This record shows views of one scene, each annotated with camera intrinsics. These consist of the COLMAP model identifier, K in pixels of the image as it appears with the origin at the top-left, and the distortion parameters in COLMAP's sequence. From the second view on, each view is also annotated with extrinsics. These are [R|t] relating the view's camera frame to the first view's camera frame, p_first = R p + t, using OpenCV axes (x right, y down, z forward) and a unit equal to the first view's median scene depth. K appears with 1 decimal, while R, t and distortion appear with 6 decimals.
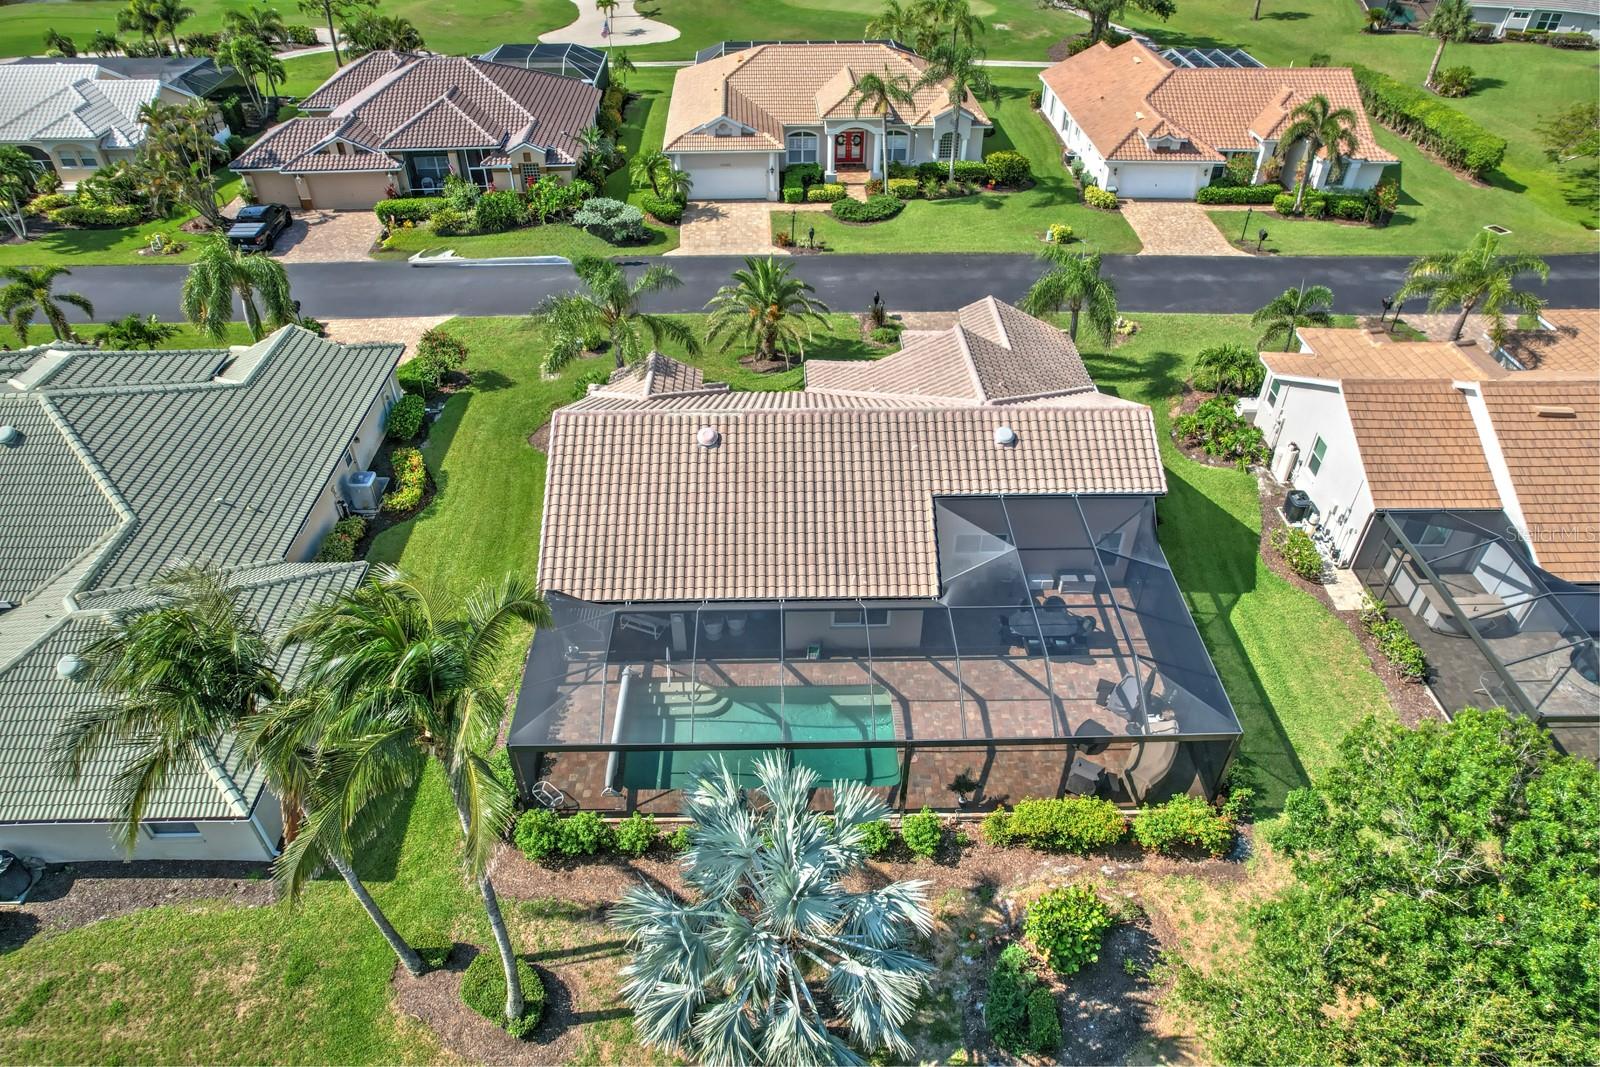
lens RADIAL K [[1011.4, 0, 802.3], [0, 1011.4, 539.7], [0, 0, 1]] dist [-0.071411, 0.062036]
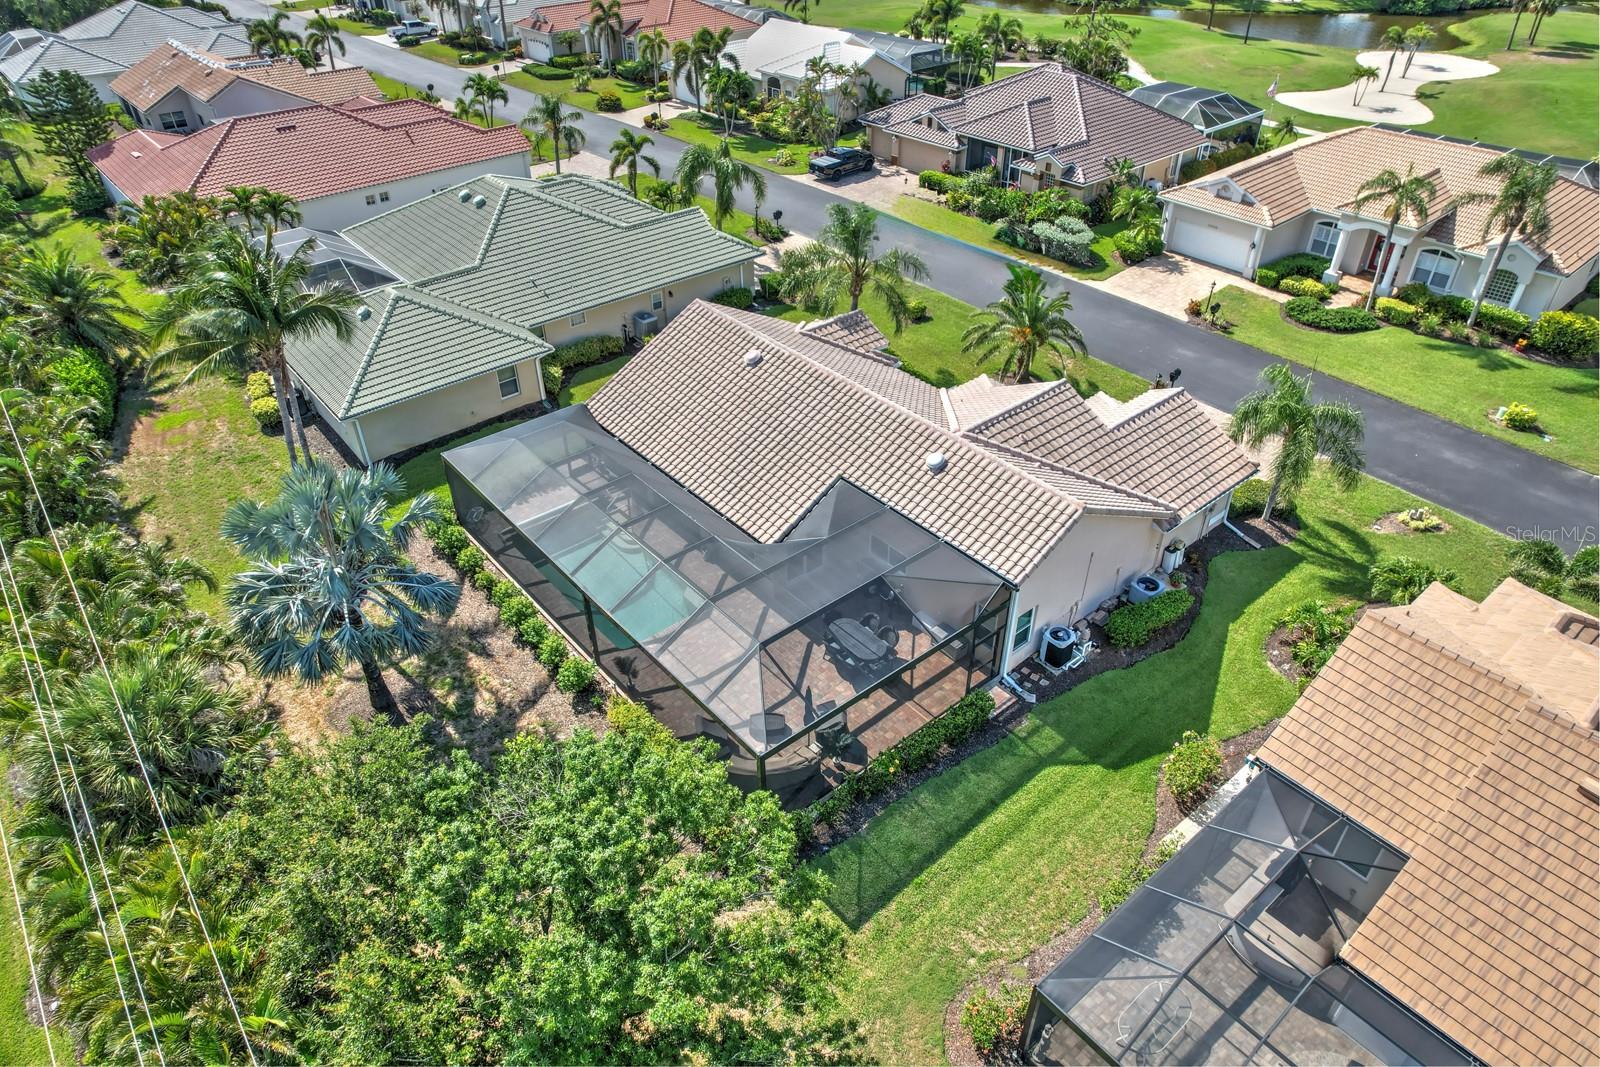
lens RADIAL K [[1011.4, 0, 802.3], [0, 1011.4, 539.7], [0, 0, 1]] dist [-0.071411, 0.062036]
pose [[0.633196, 0.461460, -0.621383, 0.782758], [-0.486921, 0.861554, 0.143641, -0.117648], [0.601640, 0.211611, 0.770227, 0.176925]]
